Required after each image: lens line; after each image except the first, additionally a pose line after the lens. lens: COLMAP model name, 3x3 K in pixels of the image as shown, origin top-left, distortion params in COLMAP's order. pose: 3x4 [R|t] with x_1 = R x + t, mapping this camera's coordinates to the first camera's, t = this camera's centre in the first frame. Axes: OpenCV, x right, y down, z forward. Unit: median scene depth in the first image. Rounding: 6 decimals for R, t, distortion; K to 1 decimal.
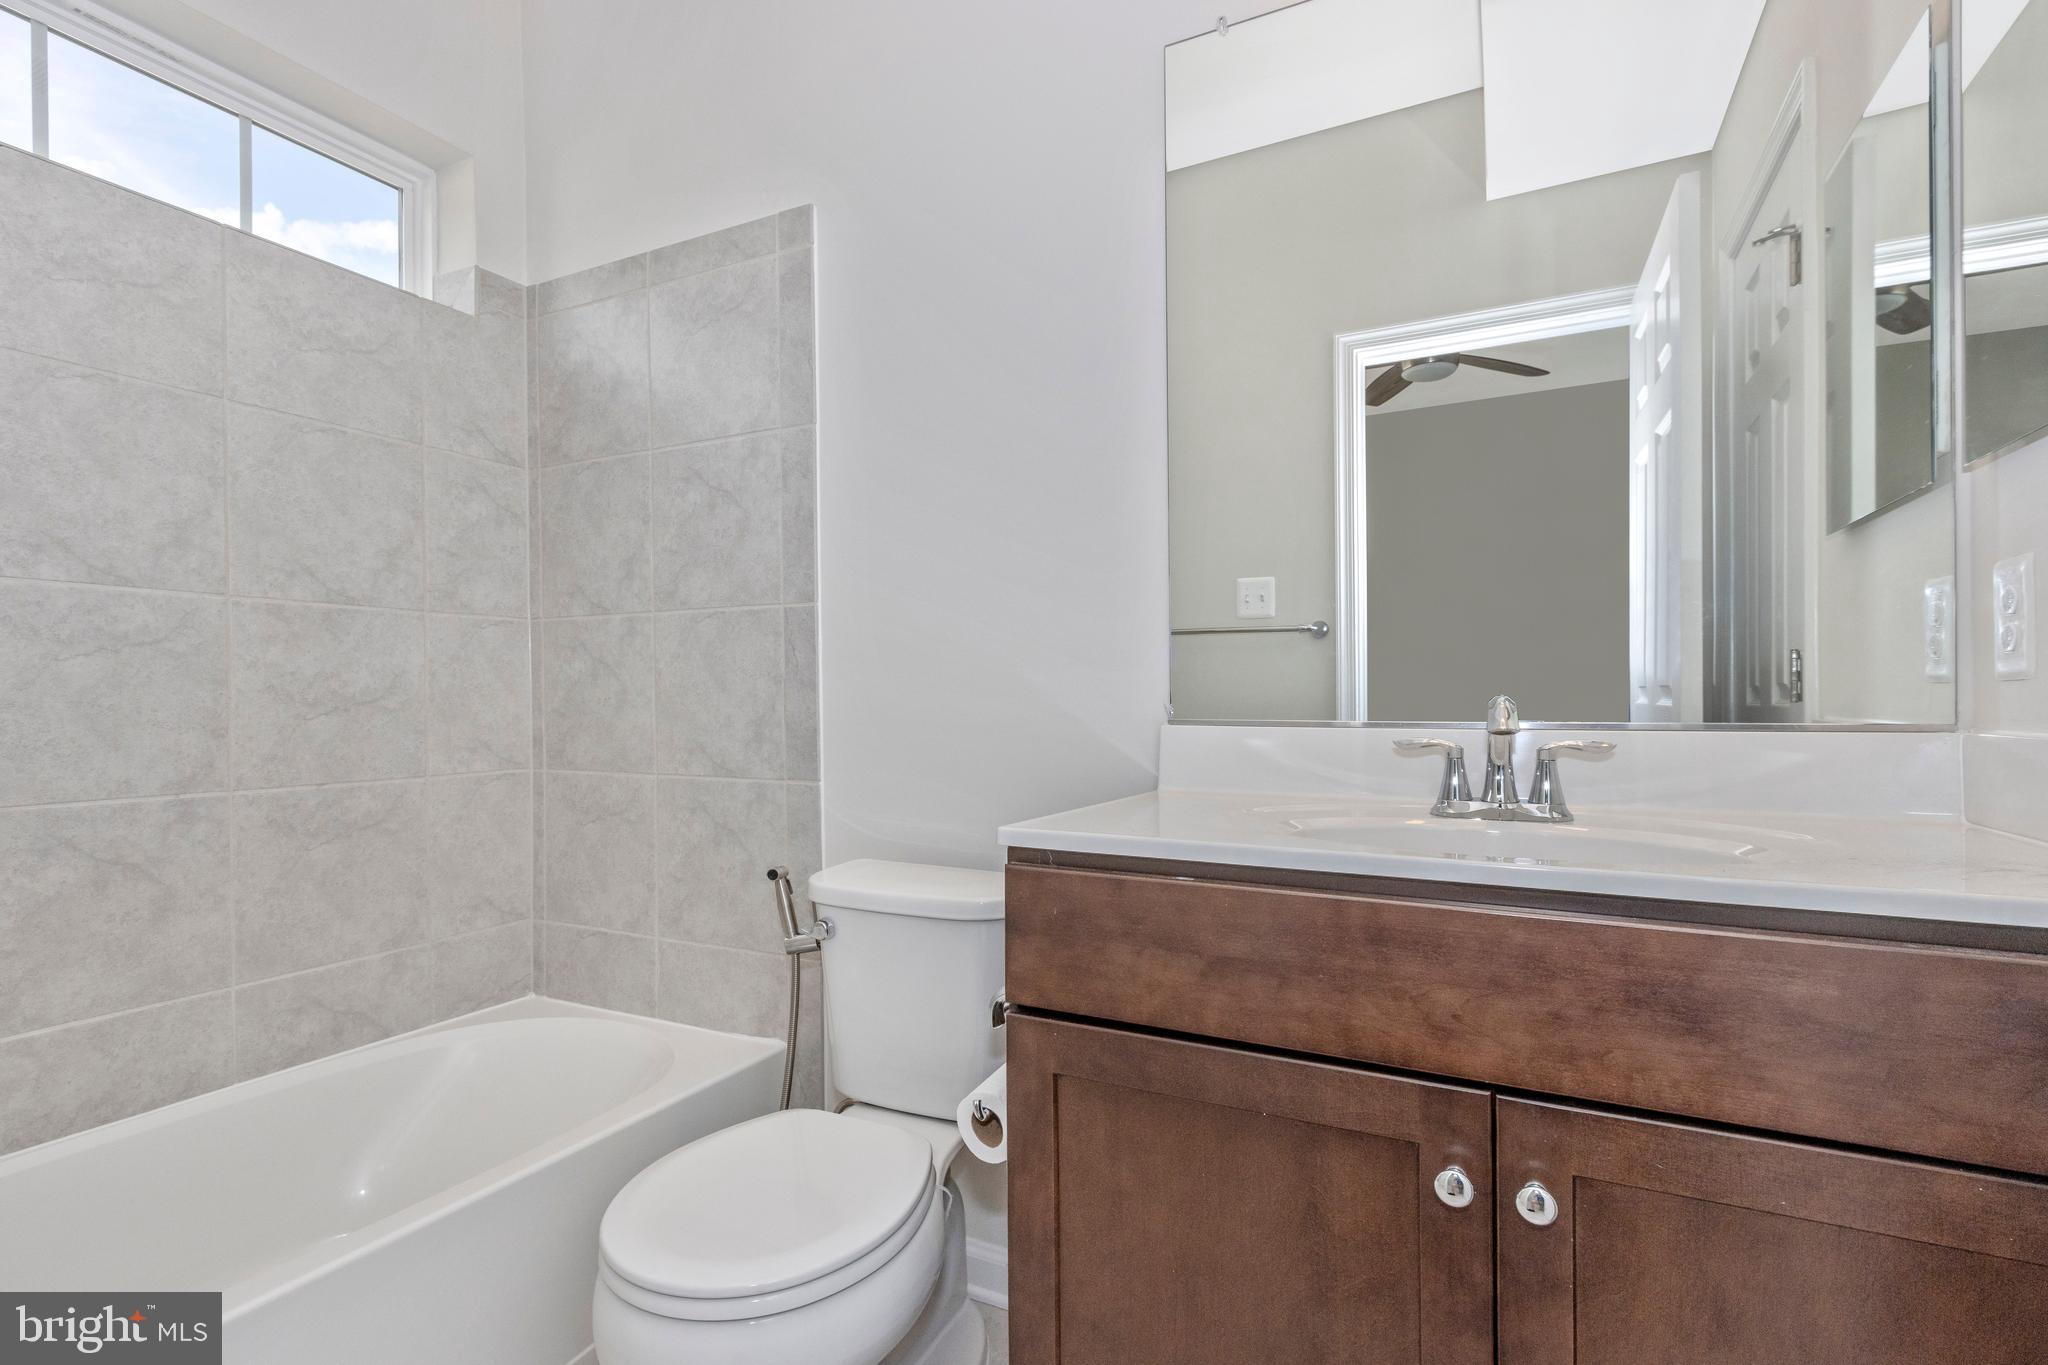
lens RADIAL K [[956.6, 0, 1023.3], [0, 956.6, 703.7], [0, 0, 1]] dist [0.000464, 0.000083]
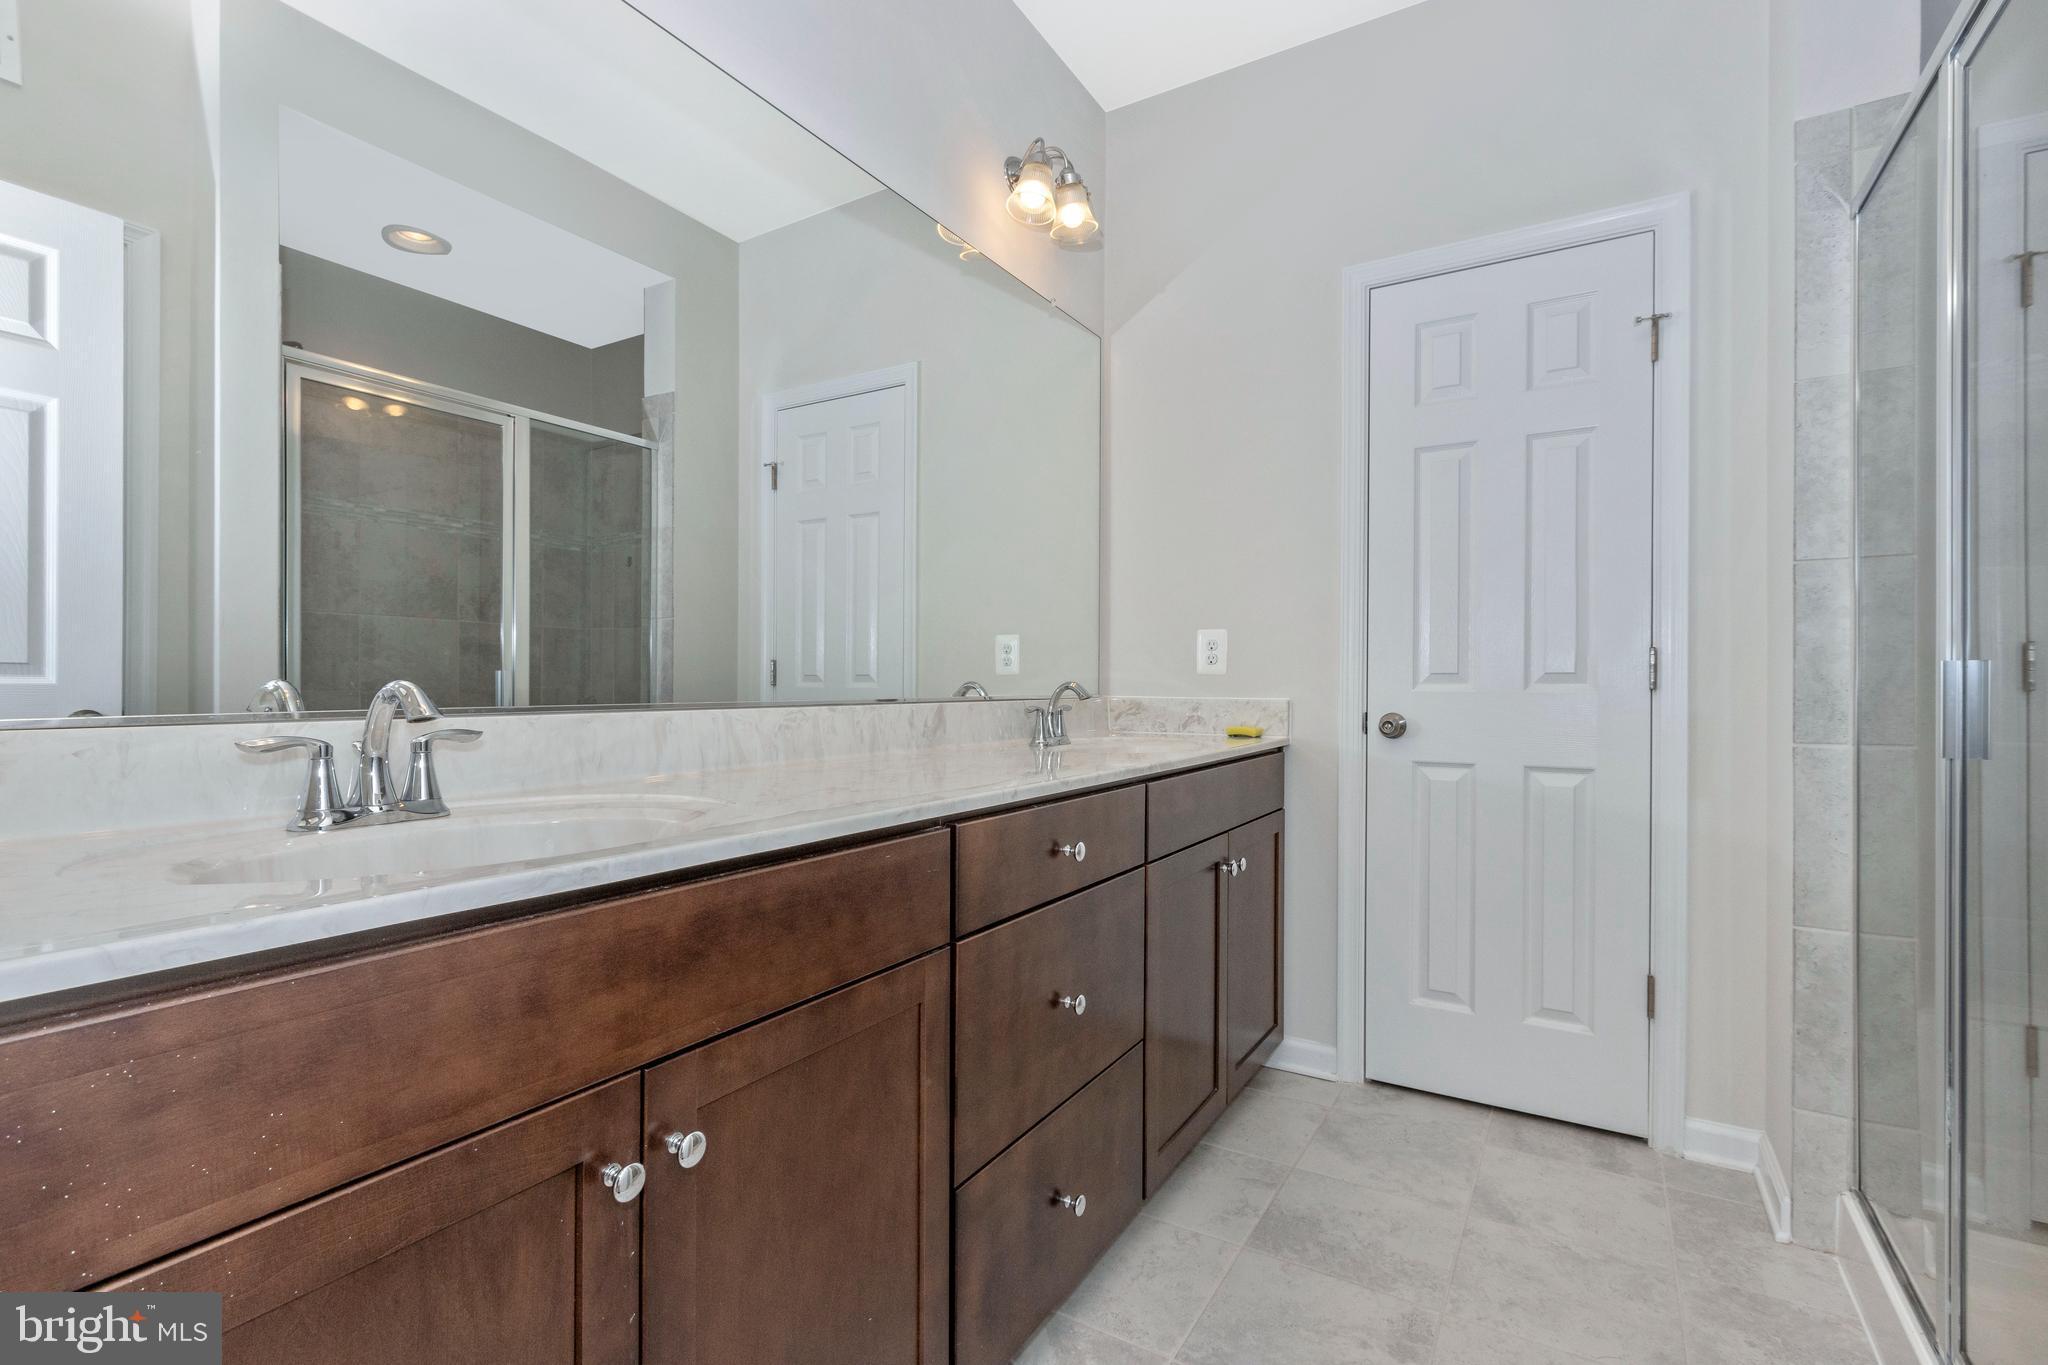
lens RADIAL K [[941.7, 0, 1024.0], [0, 941.7, 682.5], [0, 0, 1]] dist [-0.000239, -0.000002]
pose [[0.068009, 0.016393, 0.997550, -0.333123], [0.001734, 0.999862, -0.016549, 0.010148], [-0.997683, 0.002855, 0.067971, 0.362321]]
